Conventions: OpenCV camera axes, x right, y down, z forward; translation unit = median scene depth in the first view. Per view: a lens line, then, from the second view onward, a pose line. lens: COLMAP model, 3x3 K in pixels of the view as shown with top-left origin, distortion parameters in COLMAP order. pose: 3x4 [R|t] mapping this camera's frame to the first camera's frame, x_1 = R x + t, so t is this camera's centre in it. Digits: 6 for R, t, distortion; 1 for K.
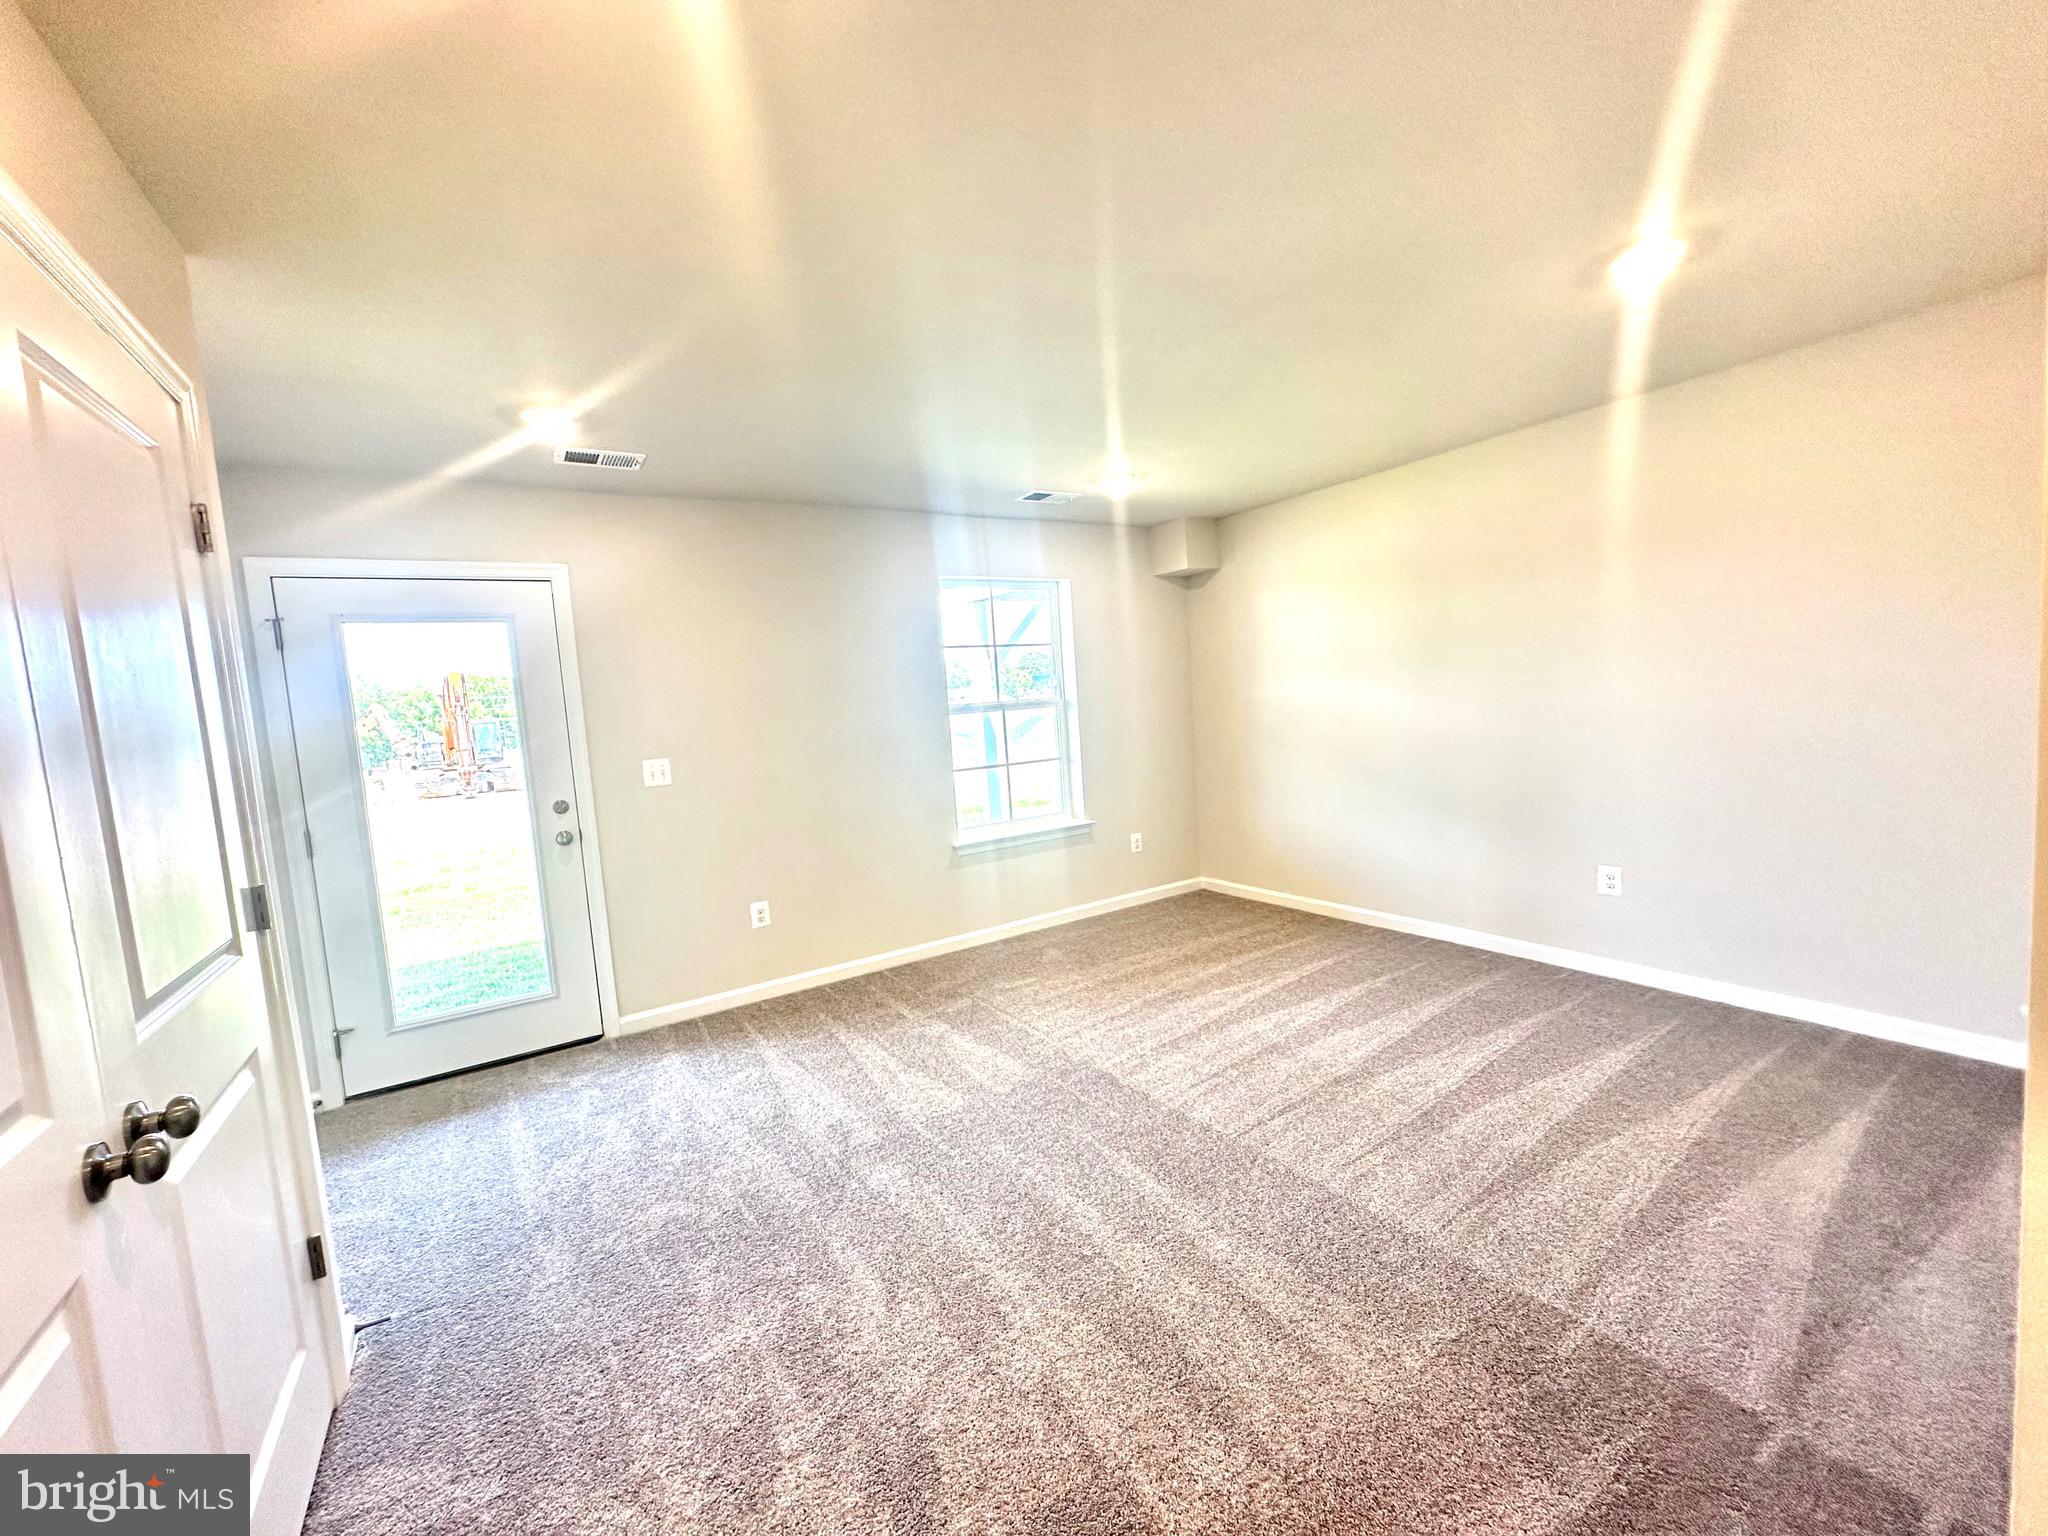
lens RADIAL K [[810.8, 0, 1024.0], [0, 810.8, 768.0], [0, 0, 1]] dist [0.001007, 0.000077]
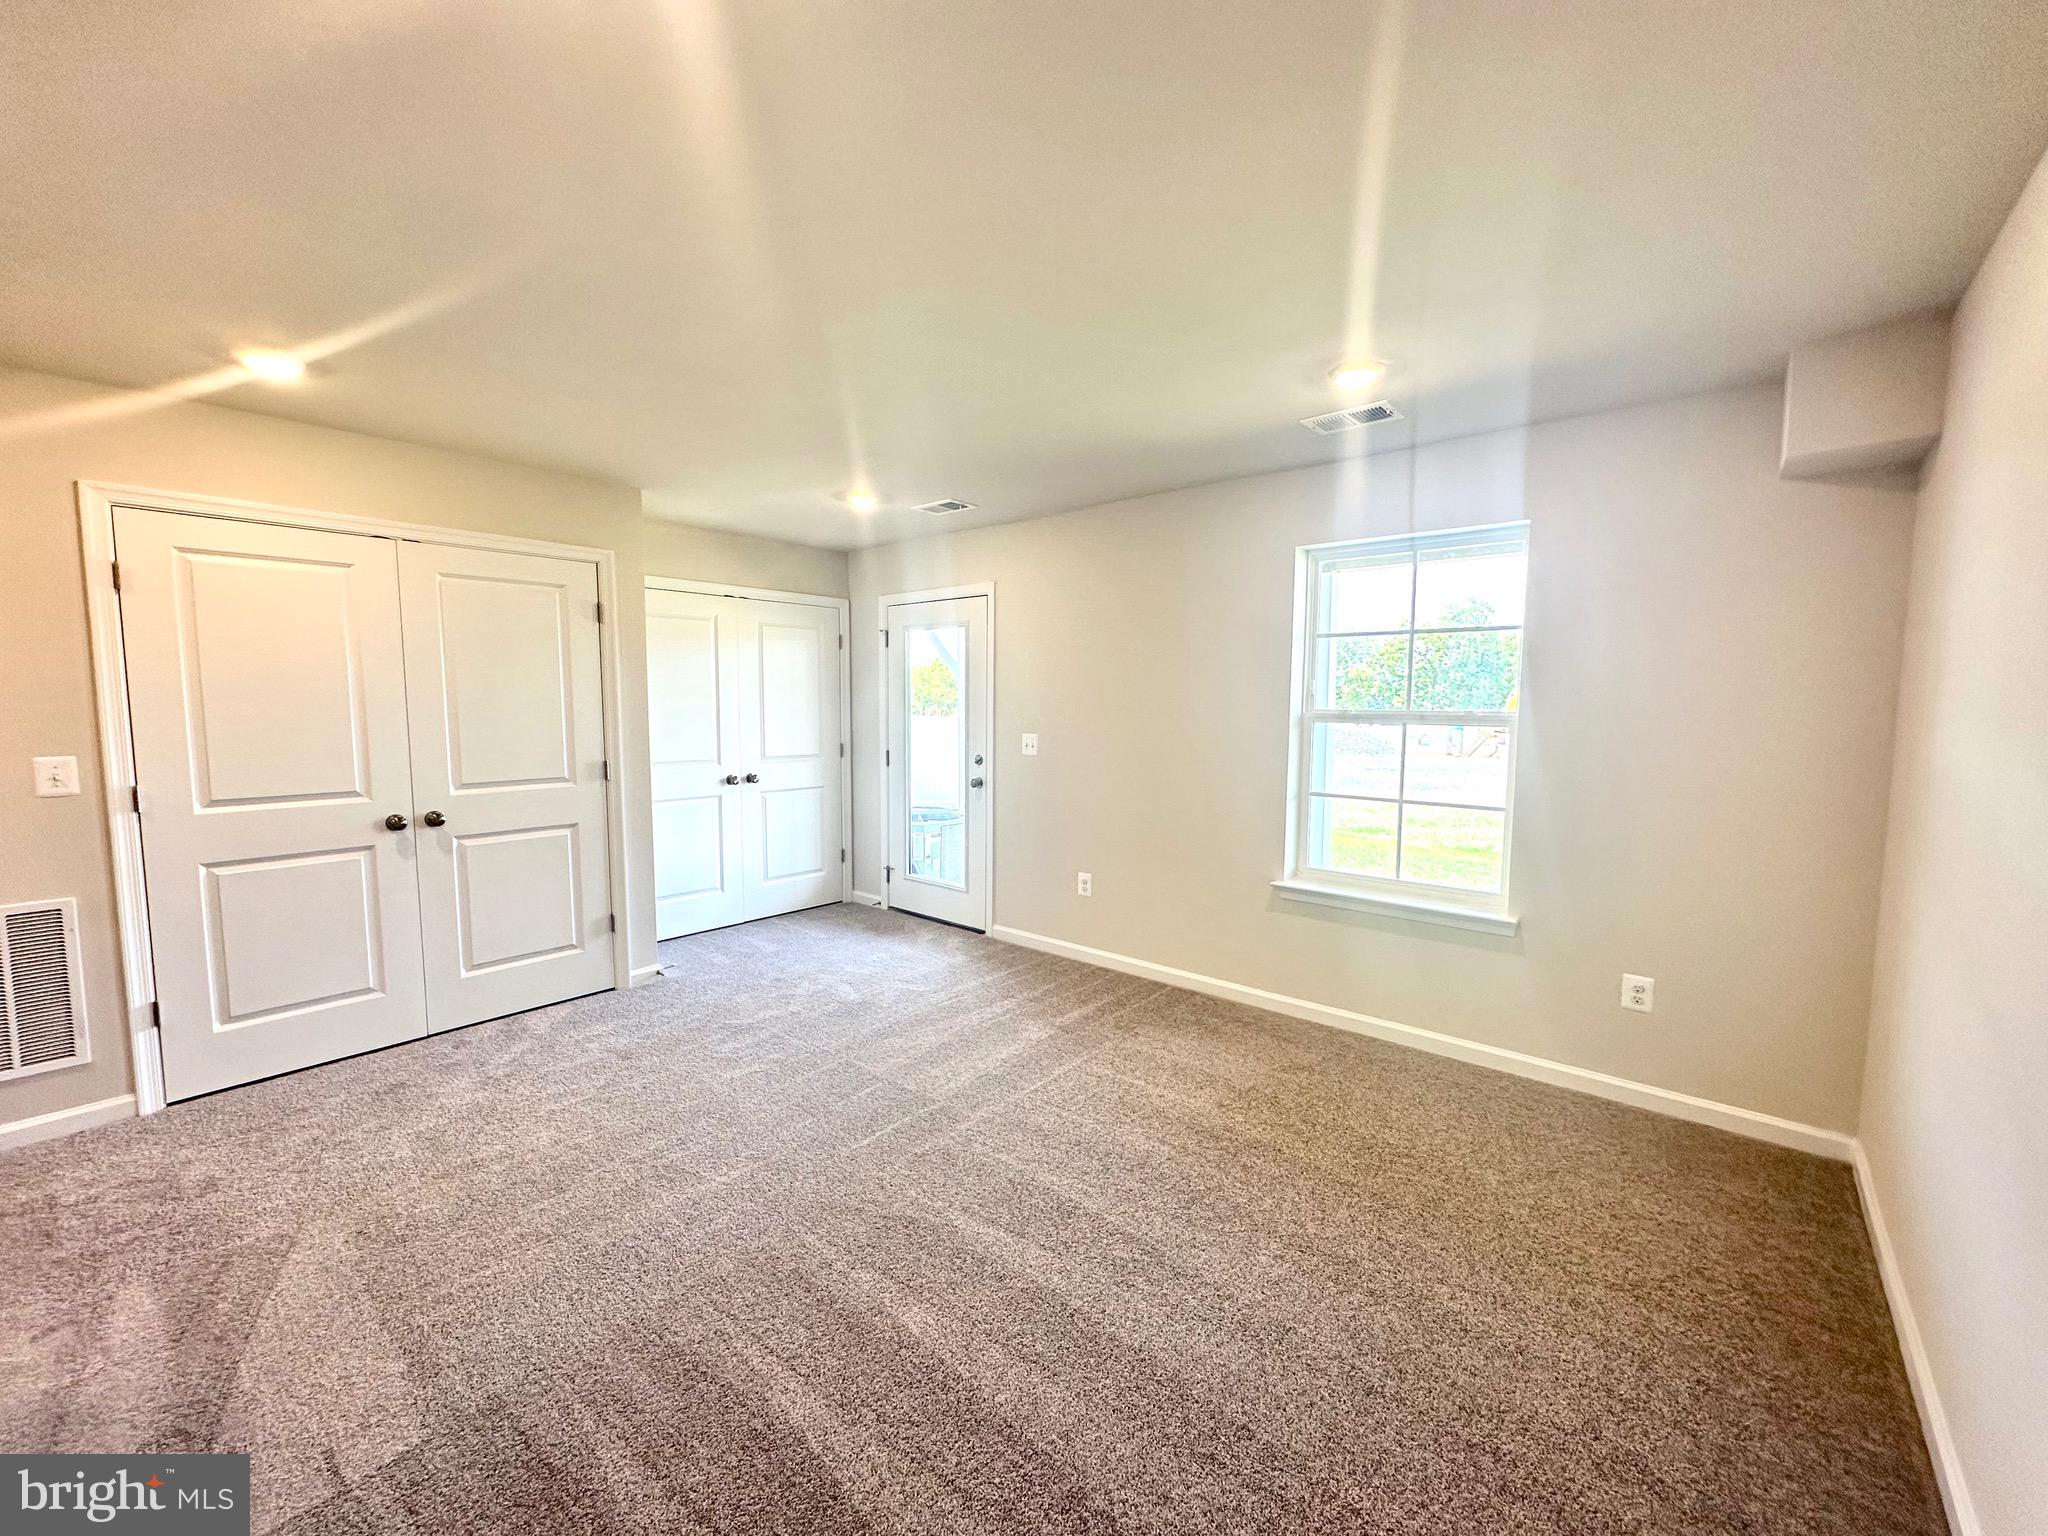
lens RADIAL K [[810.8, 0, 1024.0], [0, 810.8, 768.0], [0, 0, 1]] dist [0.001007, 0.000077]
pose [[0.284849, 0.144887, -0.947559, 0.727390], [-0.109651, 0.986947, 0.117947, -0.104428], [0.952280, 0.070304, 0.297018, 0.630136]]
